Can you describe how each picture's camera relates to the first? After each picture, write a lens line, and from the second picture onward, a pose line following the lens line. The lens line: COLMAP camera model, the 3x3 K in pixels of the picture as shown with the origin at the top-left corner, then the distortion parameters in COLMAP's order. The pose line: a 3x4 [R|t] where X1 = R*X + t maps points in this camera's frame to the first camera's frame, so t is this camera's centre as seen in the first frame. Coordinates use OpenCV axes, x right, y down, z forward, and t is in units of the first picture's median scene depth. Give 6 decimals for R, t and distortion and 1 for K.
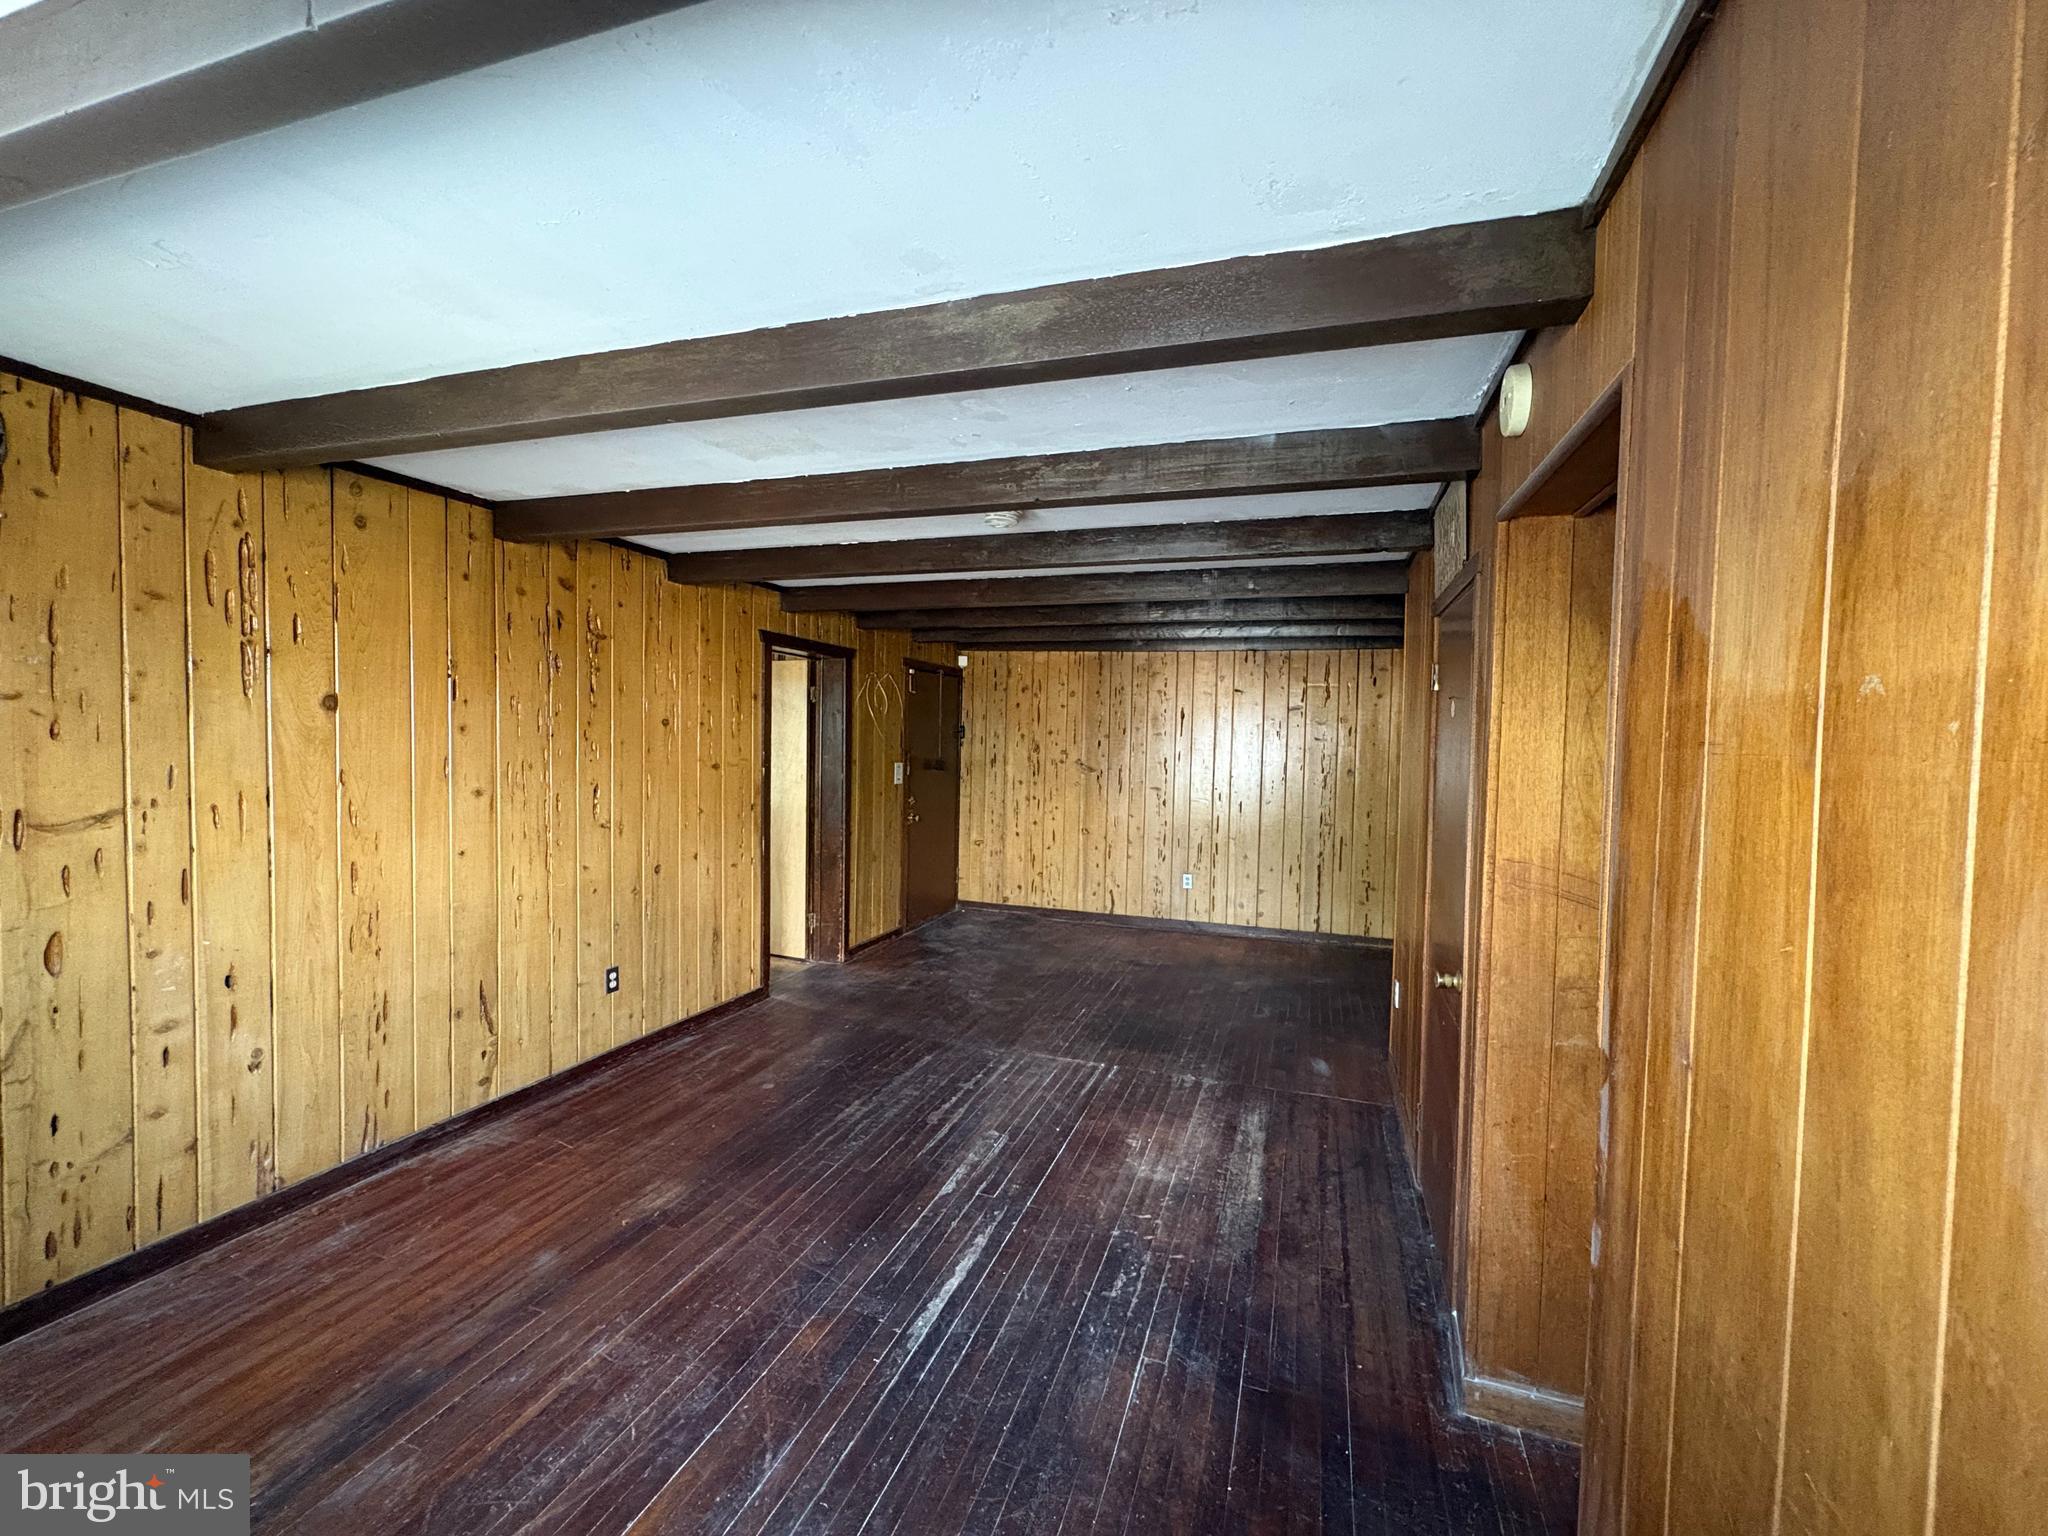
lens RADIAL K [[817.2, 0, 1023.5], [0, 817.2, 770.6], [0, 0, 1]] dist [0.002046, 0.000655]
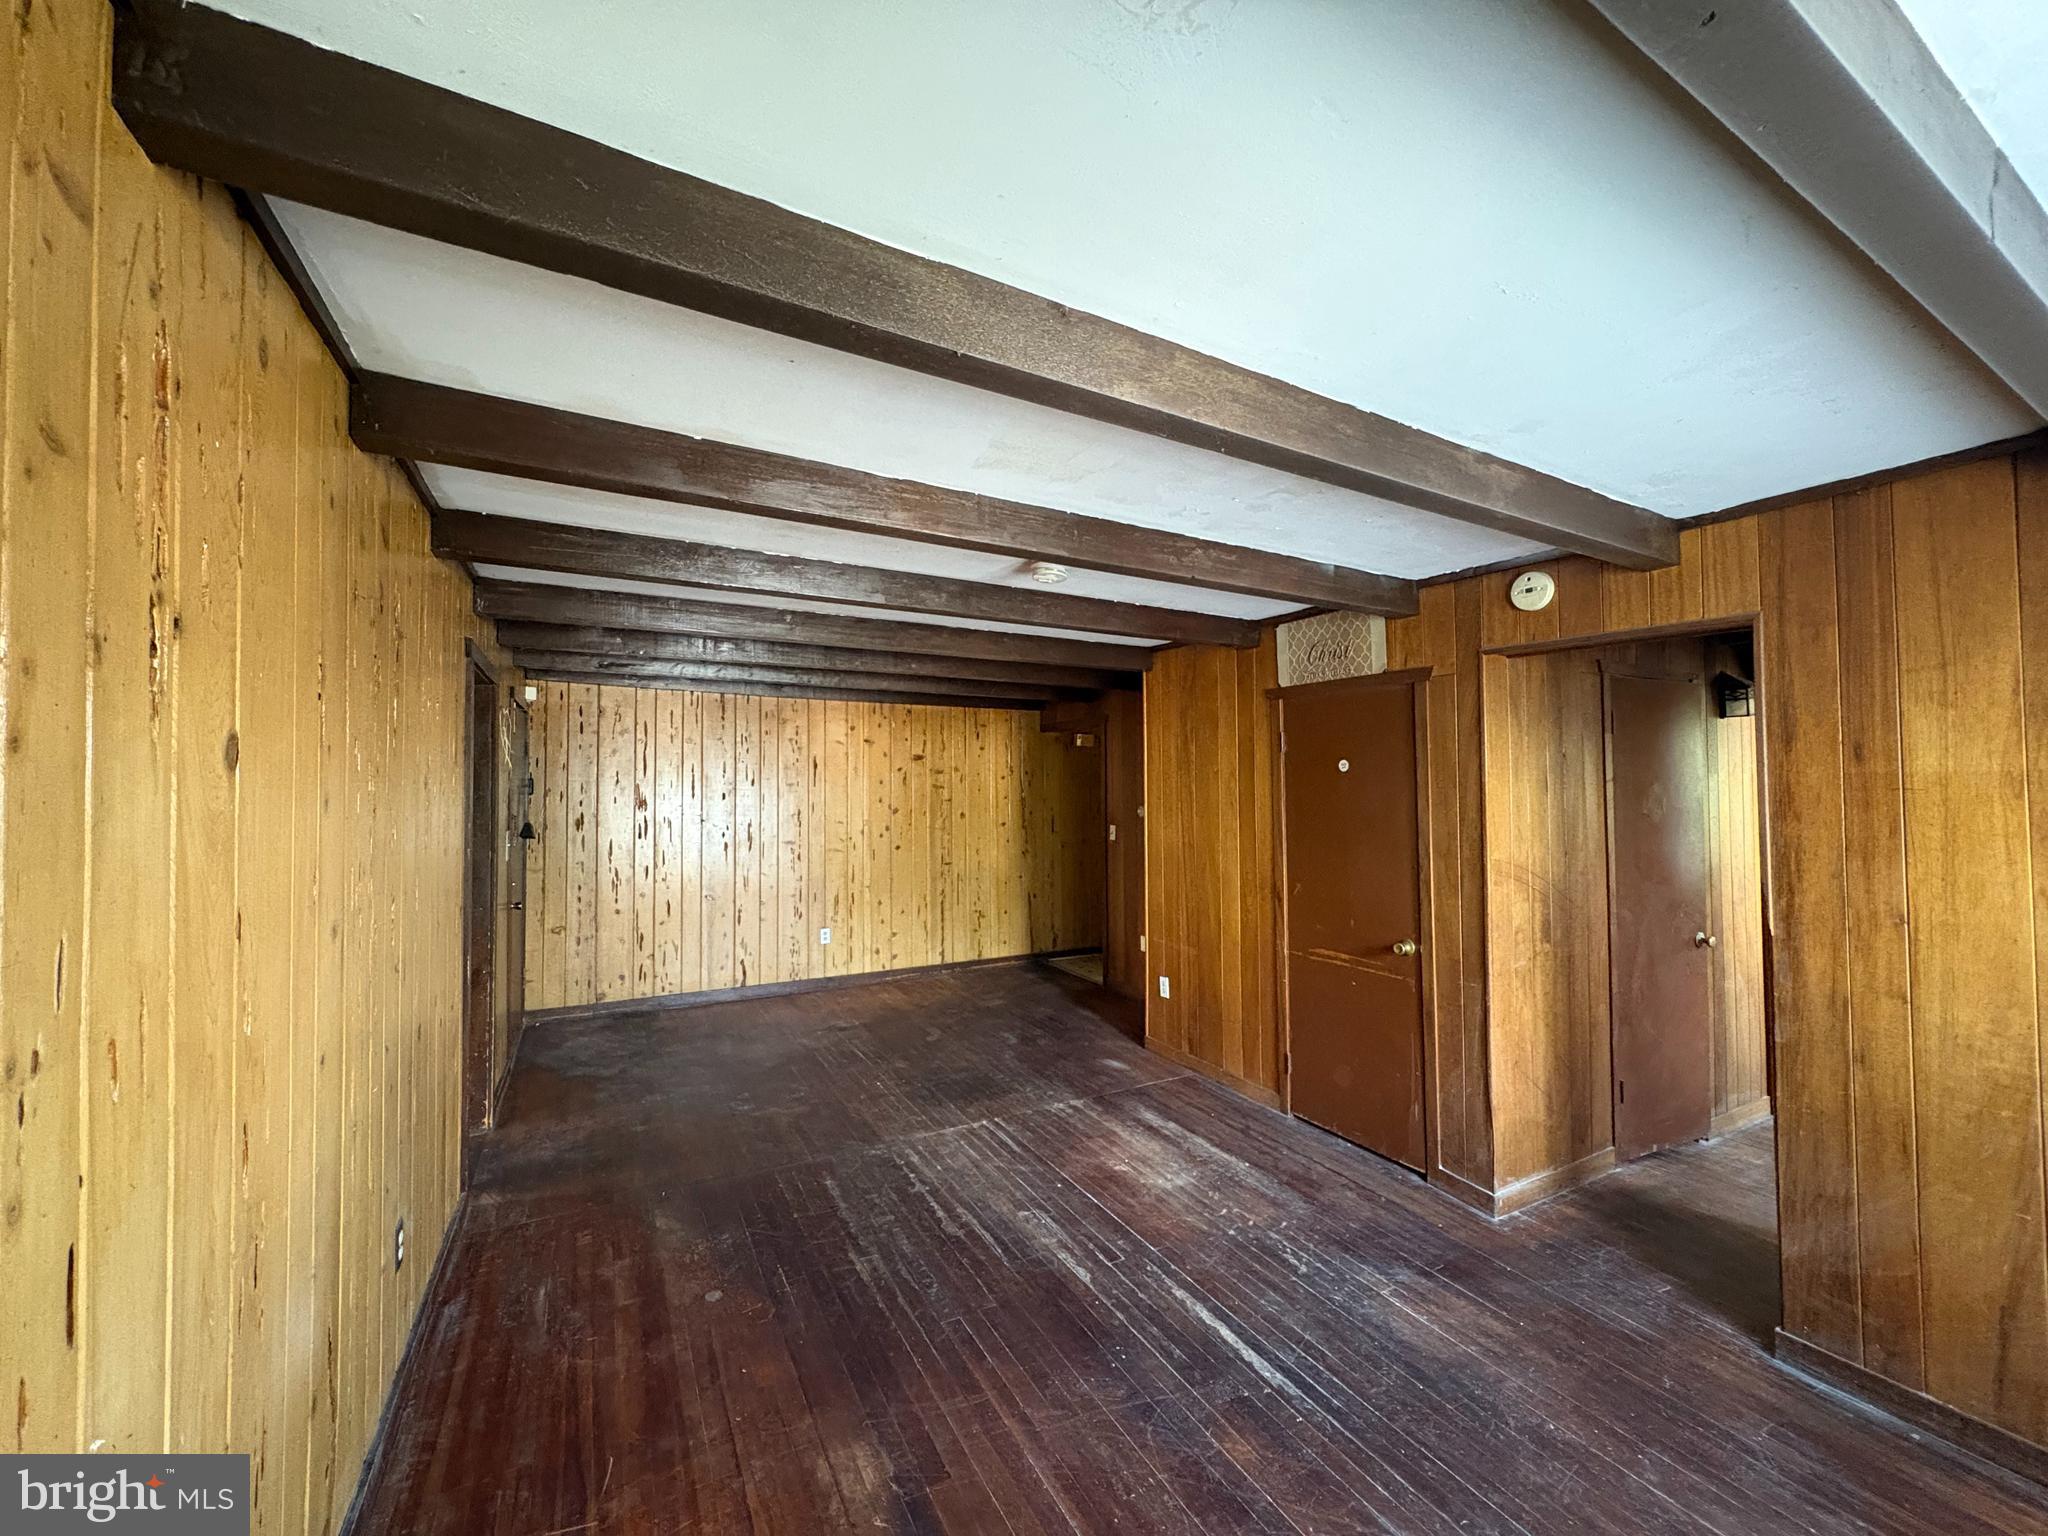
lens RADIAL K [[817.2, 0, 1024.5], [0, 817.2, 769.6], [0, 0, 1]] dist [0.002046, 0.000655]
pose [[0.673144, -0.004061, 0.739500, -0.647780], [0.045453, 0.998322, -0.035892, -0.028799], [-0.738113, 0.057773, 0.672199, 0.300826]]
